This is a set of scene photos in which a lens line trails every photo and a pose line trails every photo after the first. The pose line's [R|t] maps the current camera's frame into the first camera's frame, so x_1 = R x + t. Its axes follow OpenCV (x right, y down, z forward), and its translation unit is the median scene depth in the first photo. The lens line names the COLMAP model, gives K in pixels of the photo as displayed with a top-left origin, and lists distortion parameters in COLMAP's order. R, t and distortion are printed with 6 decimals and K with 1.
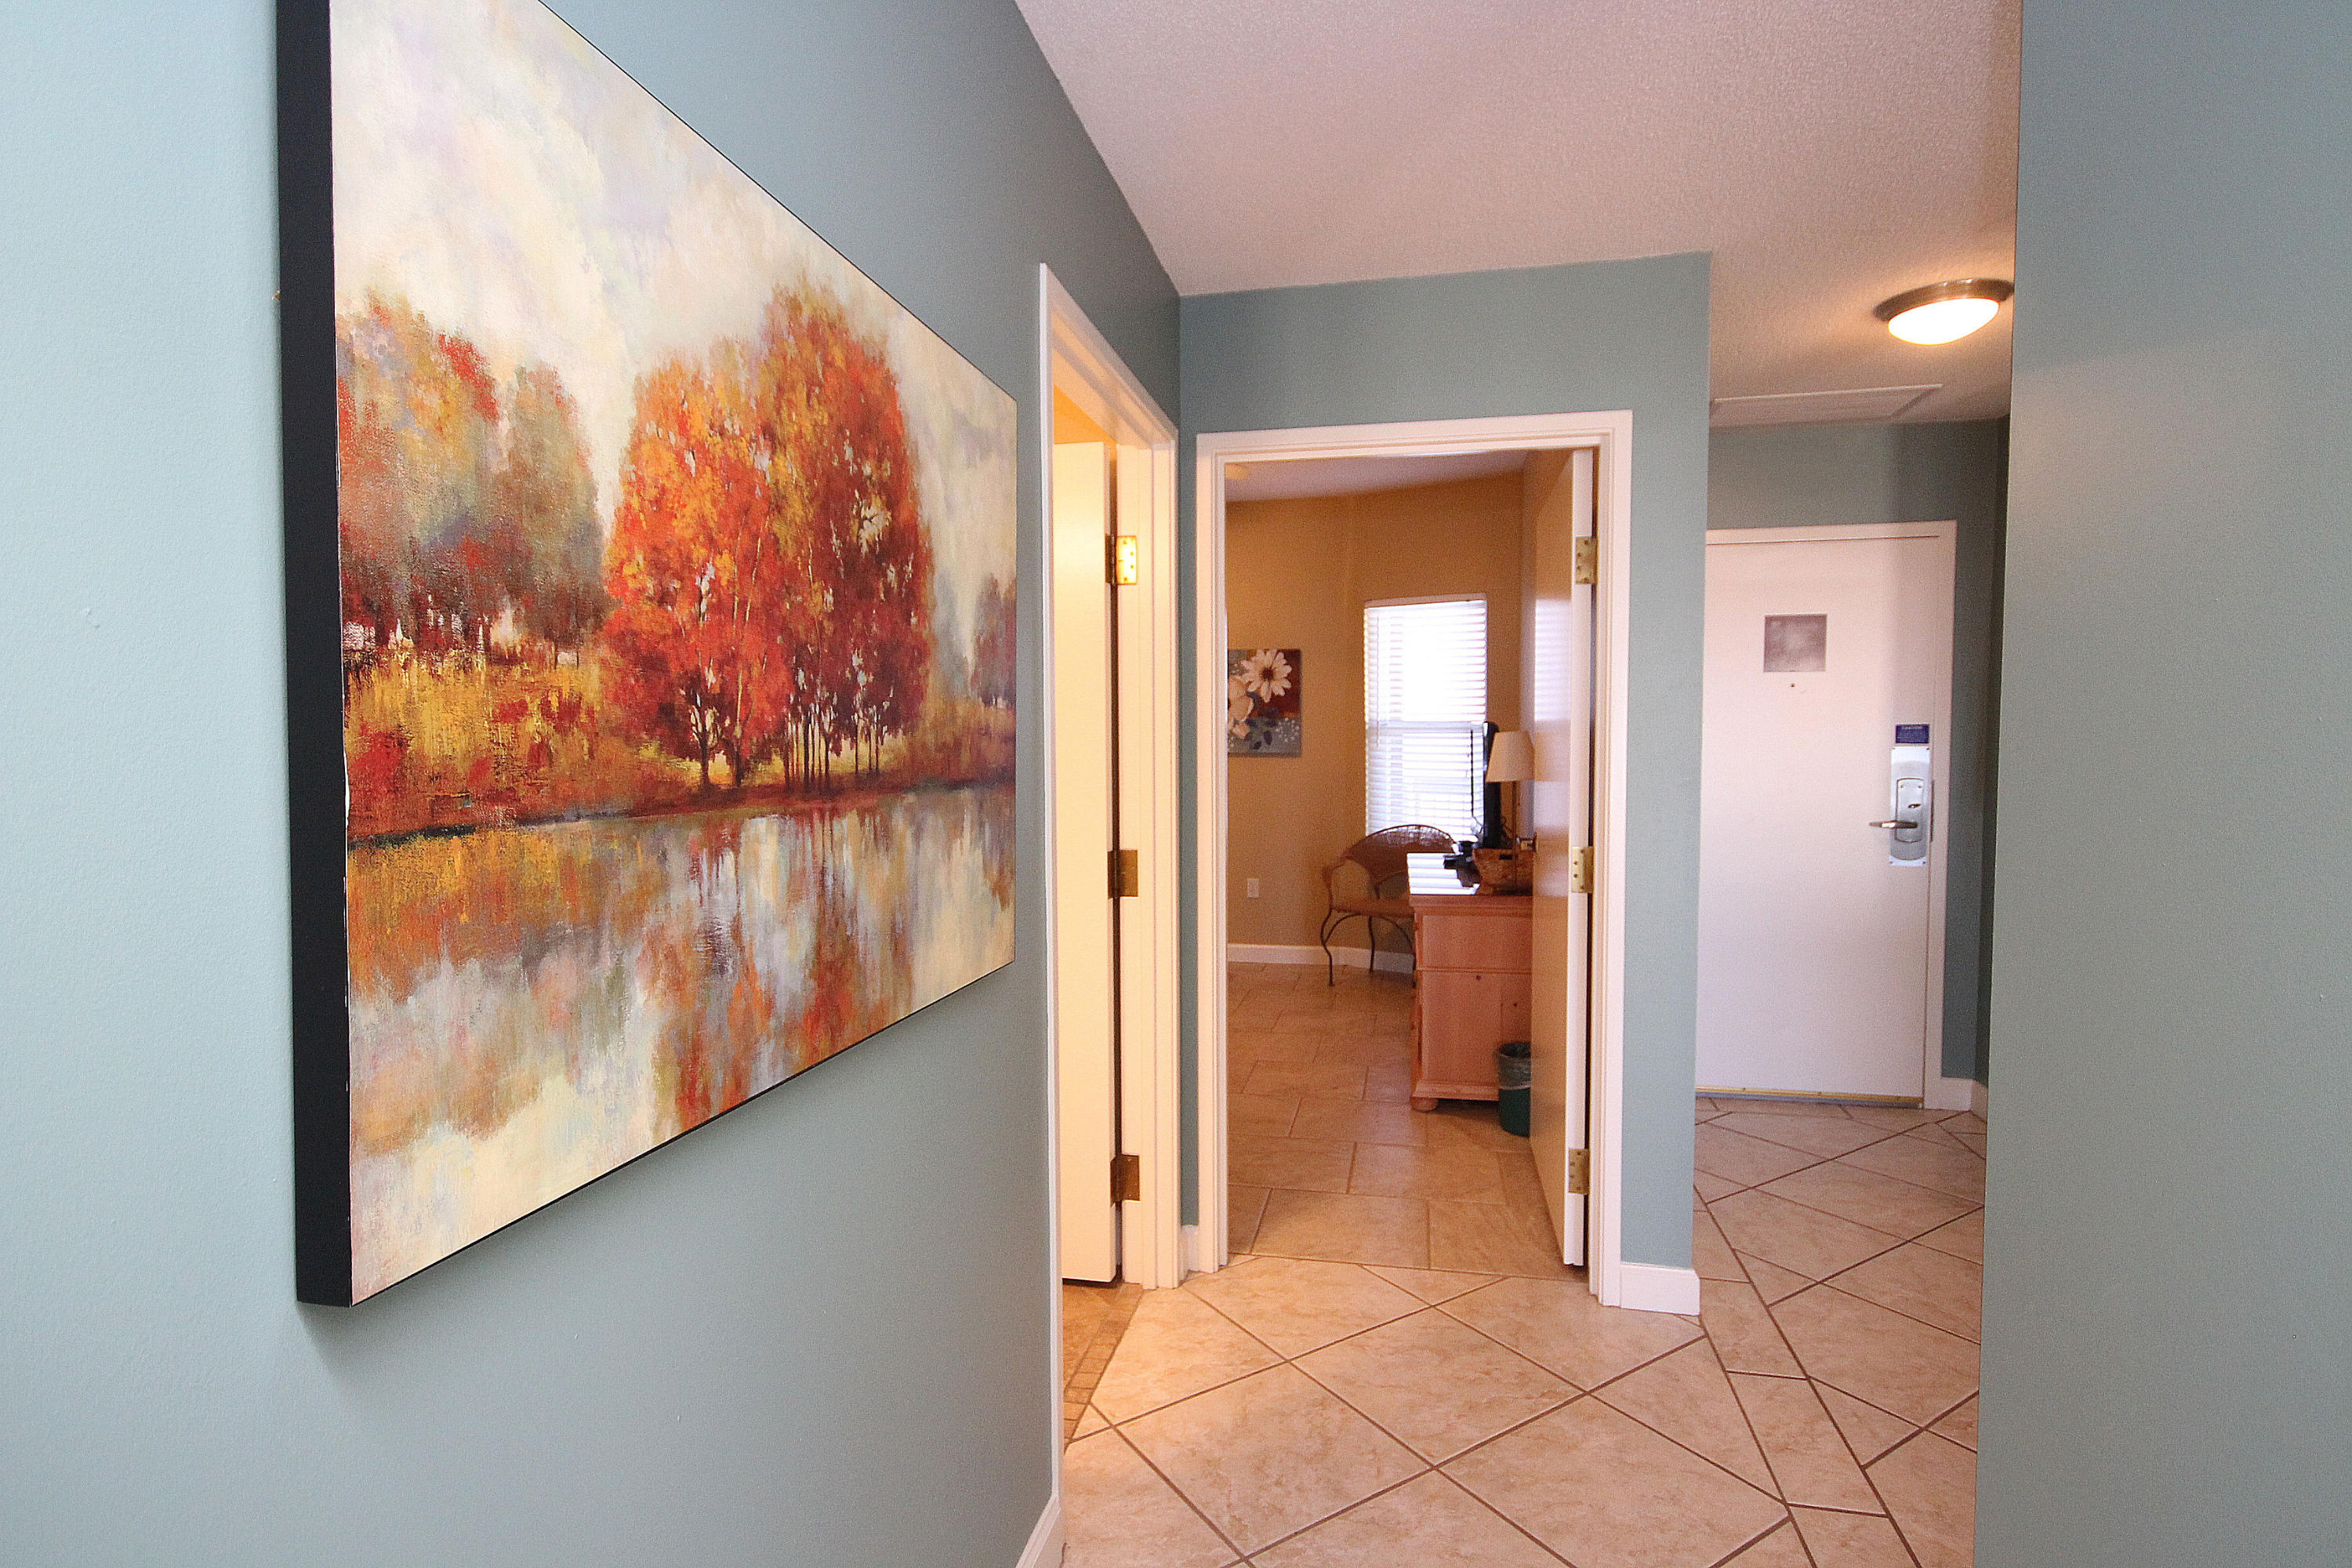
lens RADIAL K [[1161.8, 0, 1169.6], [0, 1161.8, 787.4], [0, 0, 1]] dist [0.006937, -0.002987]
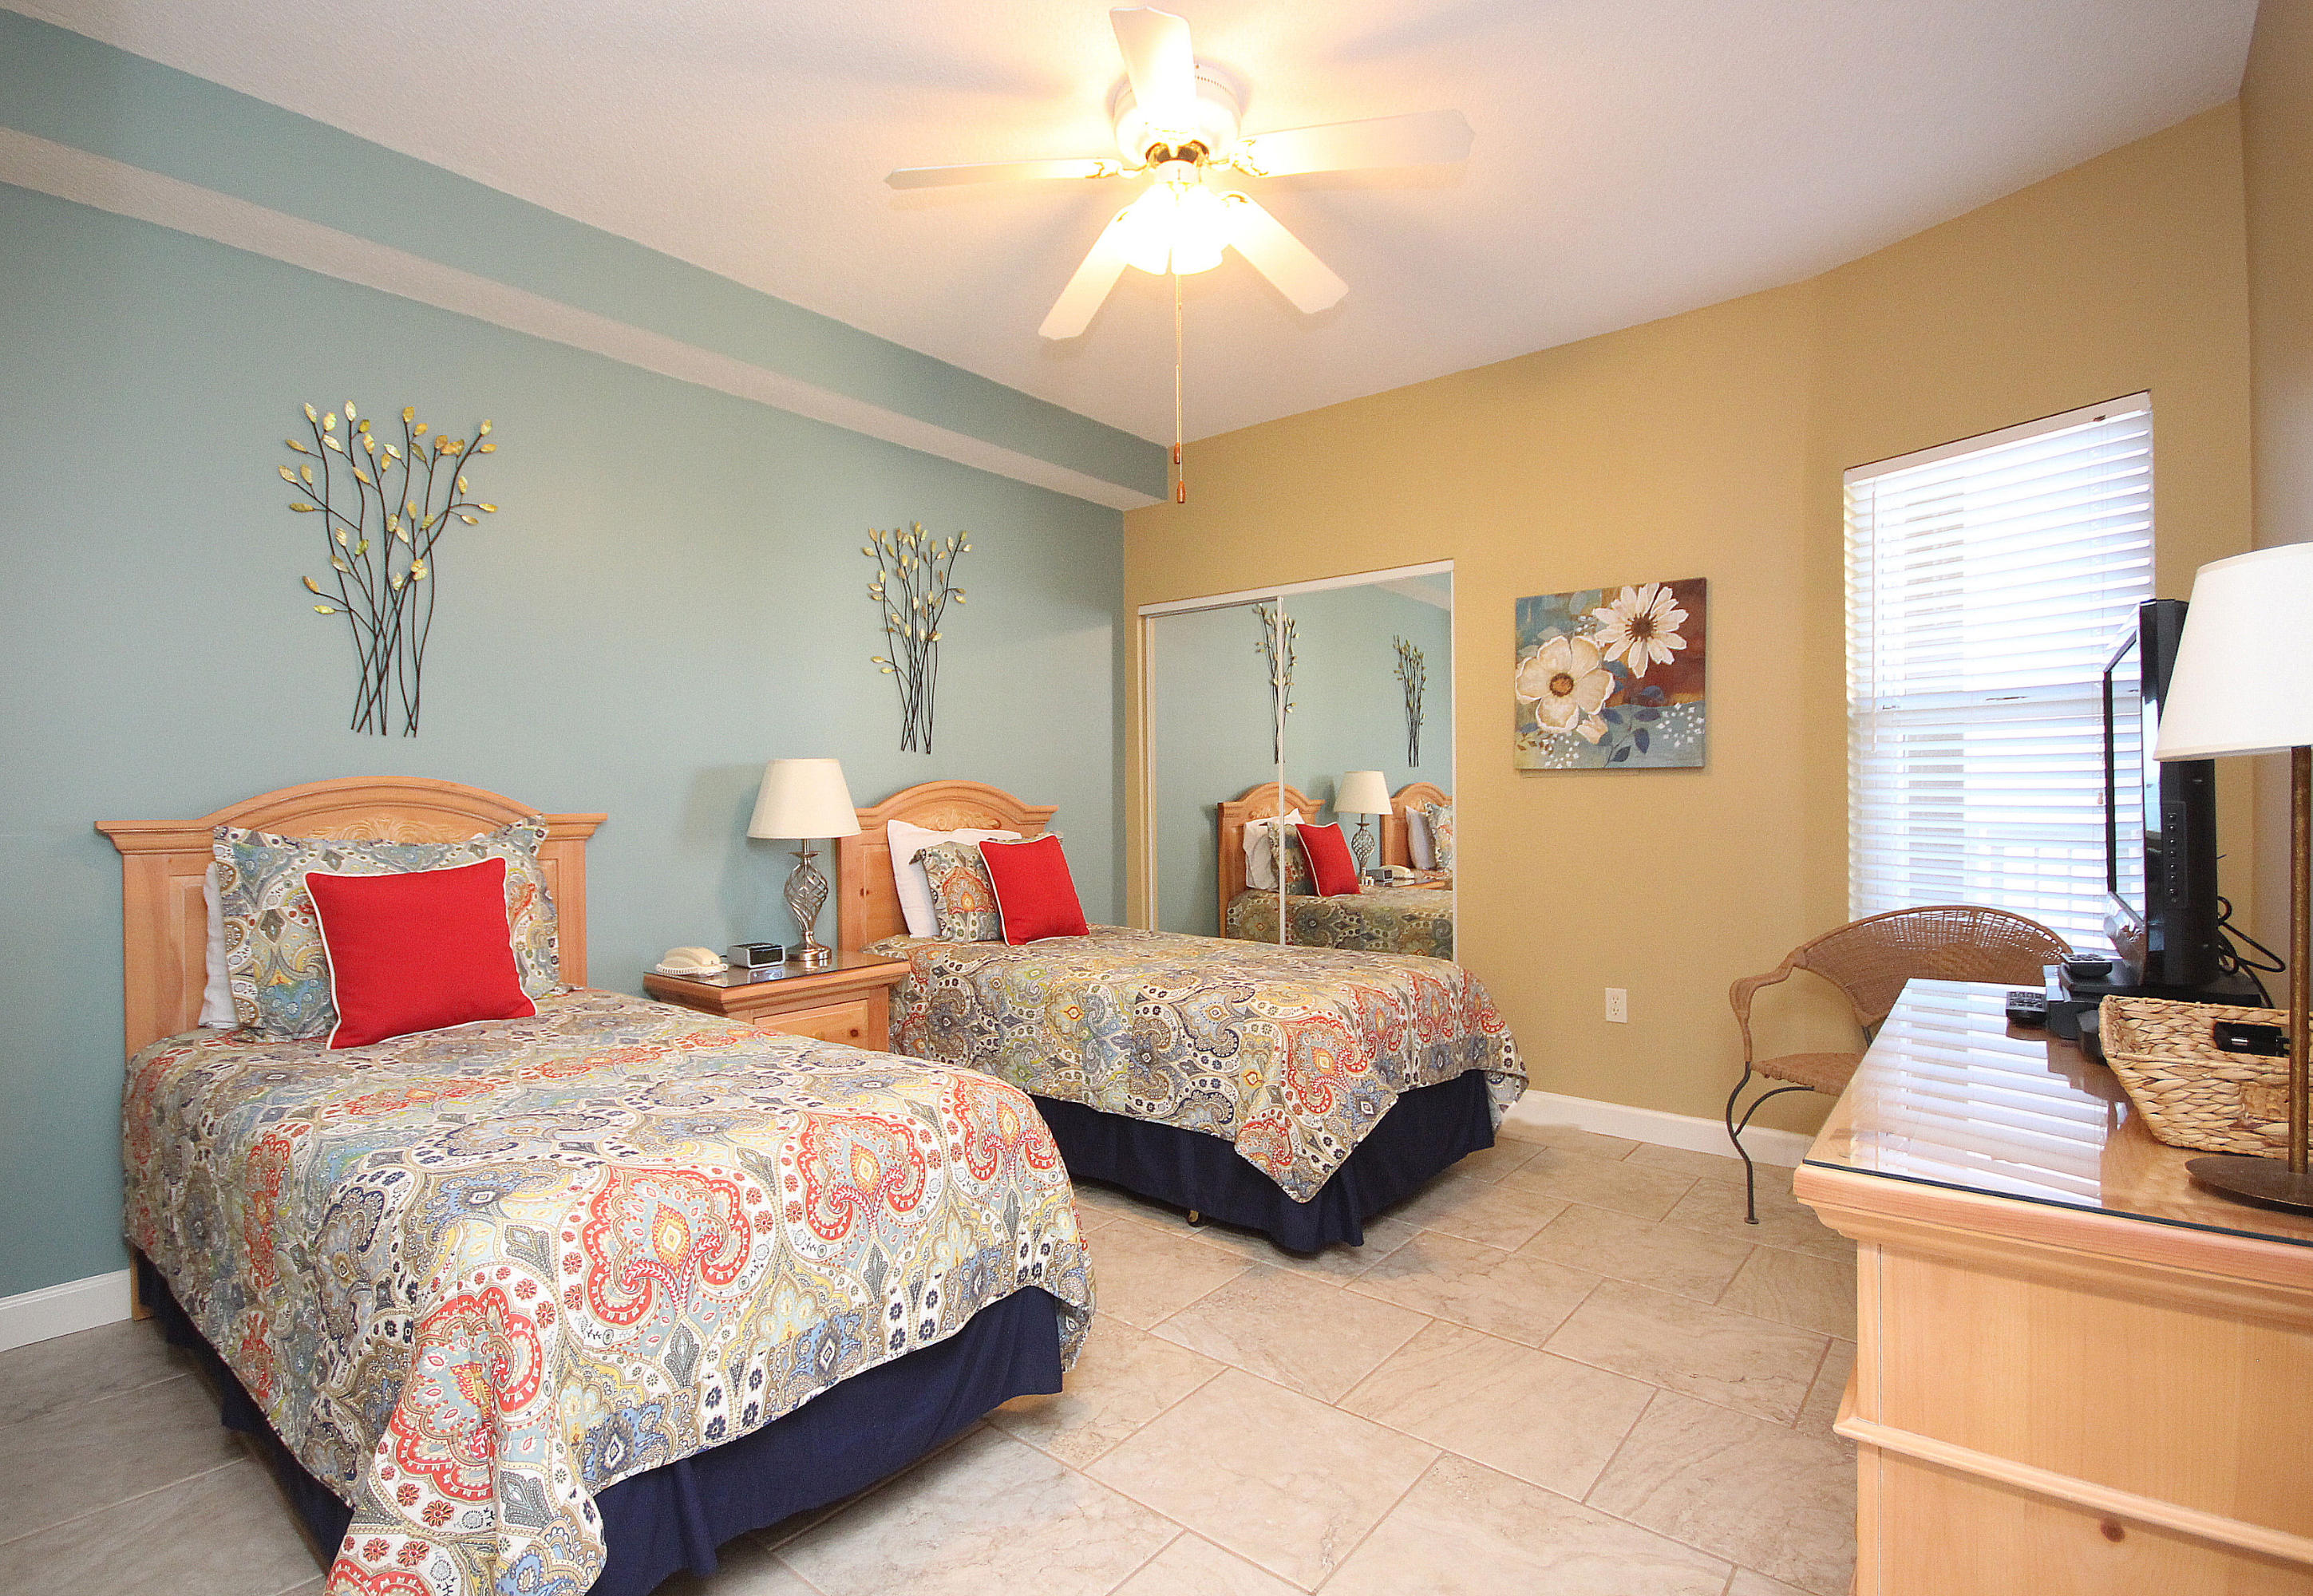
lens RADIAL K [[1059.4, 0, 1162.2], [0, 1059.4, 805.8], [0, 0, 1]] dist [-0.004862, -0.000616]
pose [[0.883866, 0.001651, -0.467738, 0.119205], [-0.019742, 0.999234, -0.033778, 0.010848], [0.467324, 0.039089, 0.883221, 0.440956]]
